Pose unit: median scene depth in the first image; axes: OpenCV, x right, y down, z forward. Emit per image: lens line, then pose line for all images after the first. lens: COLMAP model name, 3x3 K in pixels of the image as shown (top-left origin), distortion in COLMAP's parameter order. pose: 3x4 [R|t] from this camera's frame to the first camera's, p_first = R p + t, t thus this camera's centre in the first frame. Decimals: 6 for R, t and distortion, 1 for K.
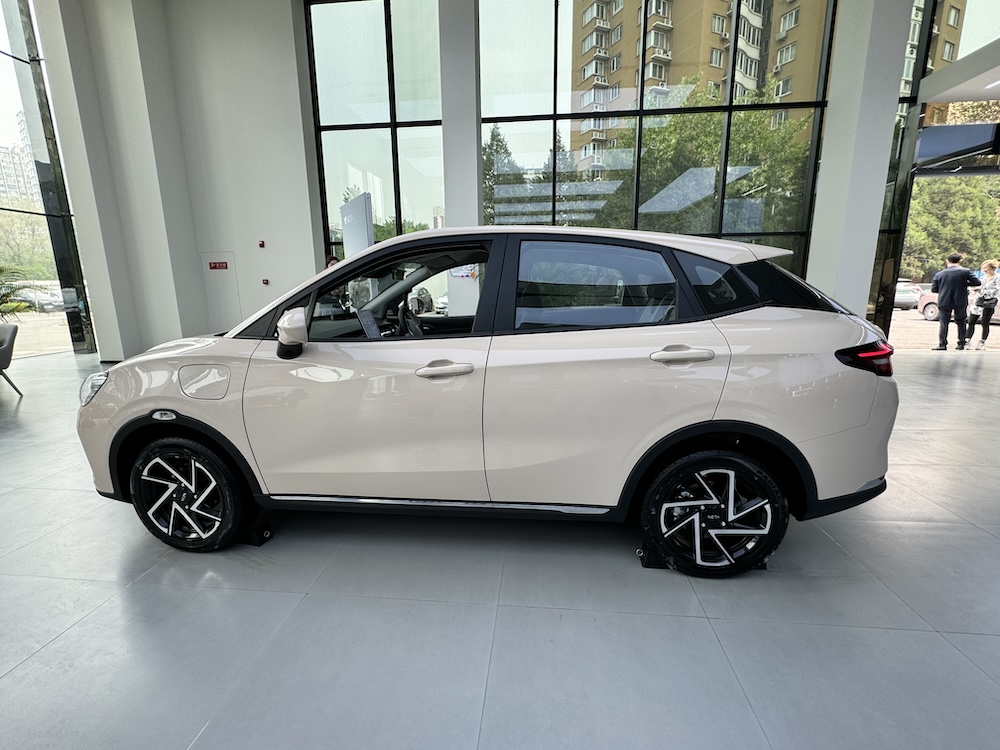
lens RADIAL K [[441.5, 0, 500.9], [0, 441.5, 373.5], [0, 0, 1]] dist [-0.000458, -0.000050]
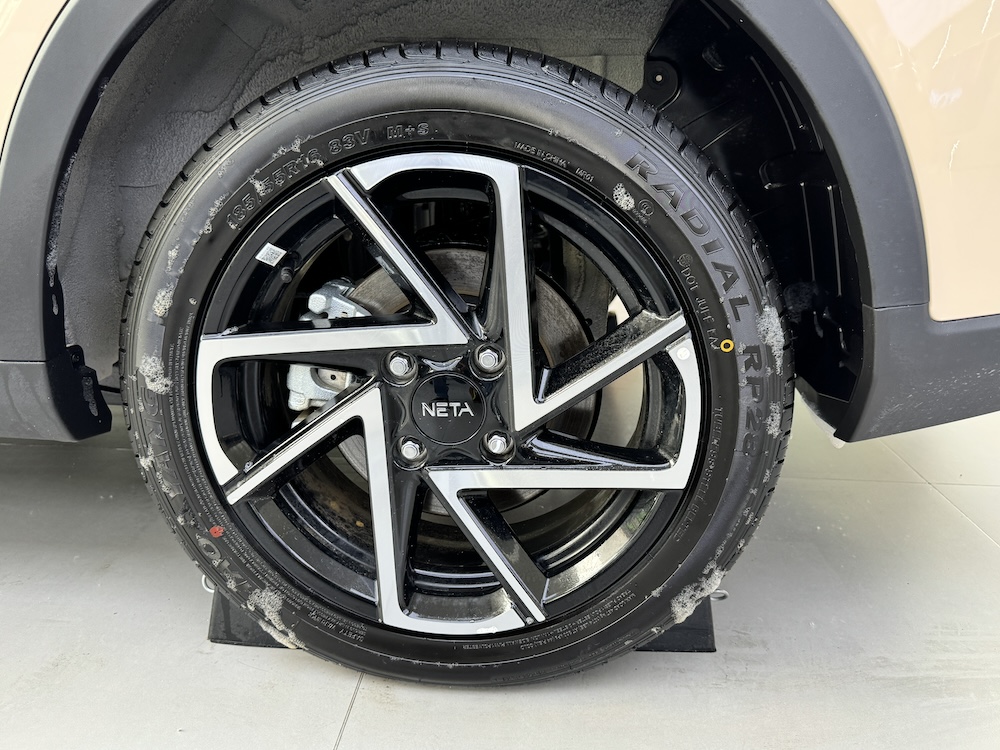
lens RADIAL K [[751.5, 0, 498.6], [0, 751.5, 375.4], [0, 0, 1]] dist [0.000768, -0.000260]
pose [[0.999058, 0.021301, 0.037807, 0.492997], [-0.024509, 0.995949, 0.086517, 0.277003], [-0.035811, -0.087362, 0.995533, 0.641792]]
